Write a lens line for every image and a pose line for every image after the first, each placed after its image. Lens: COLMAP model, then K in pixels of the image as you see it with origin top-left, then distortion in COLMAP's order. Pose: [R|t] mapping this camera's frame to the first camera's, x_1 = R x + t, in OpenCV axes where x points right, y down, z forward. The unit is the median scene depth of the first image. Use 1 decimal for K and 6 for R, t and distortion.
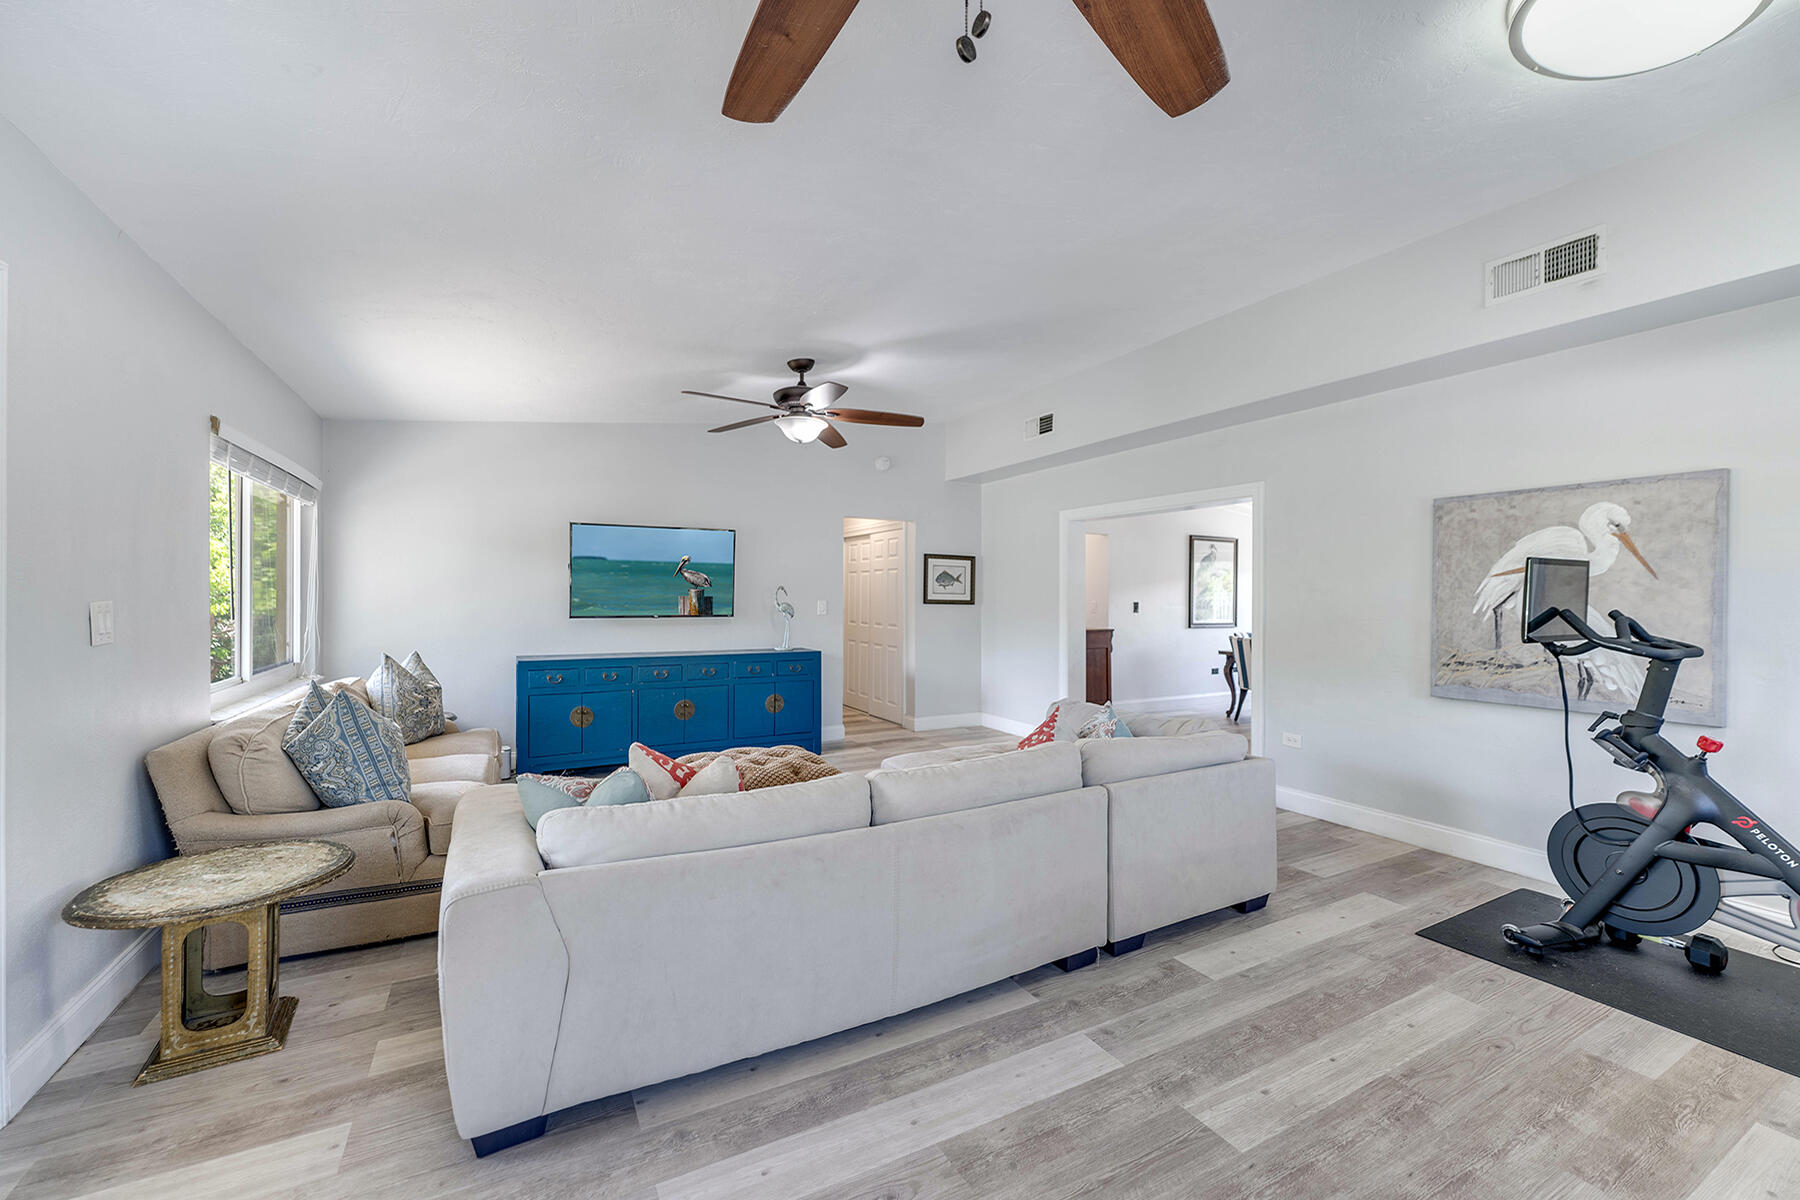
lens RADIAL K [[714.2, 0, 891.0], [0, 714.2, 595.4], [0, 0, 1]] dist [0.000535, 0.000017]
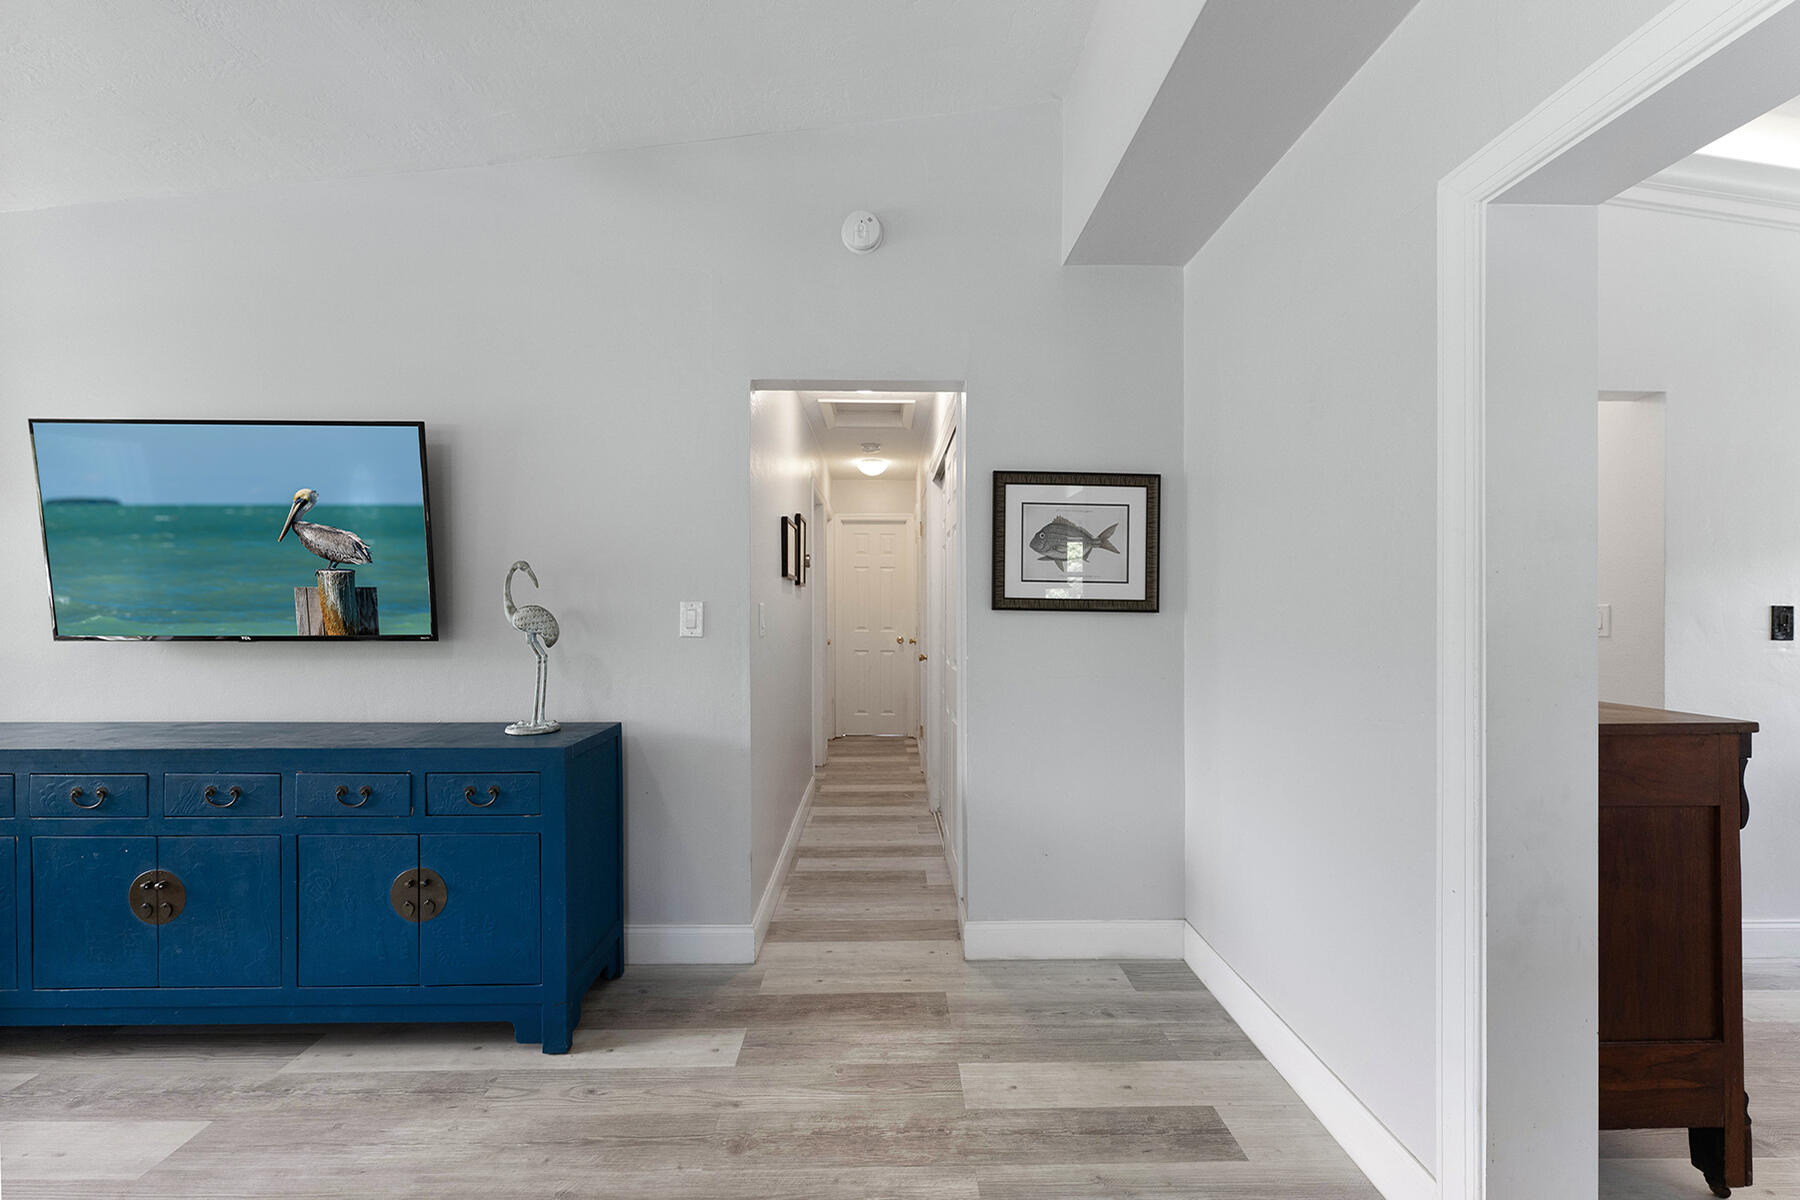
lens RADIAL K [[714.2, 0, 891.0], [0, 714.2, 595.4], [0, 0, 1]] dist [0.000535, 0.000017]
pose [[0.890985, -0.008618, -0.453952, 0.166461], [0.001105, 0.999858, -0.016812, 0.010985], [0.454032, 0.014478, 0.890868, 0.650946]]
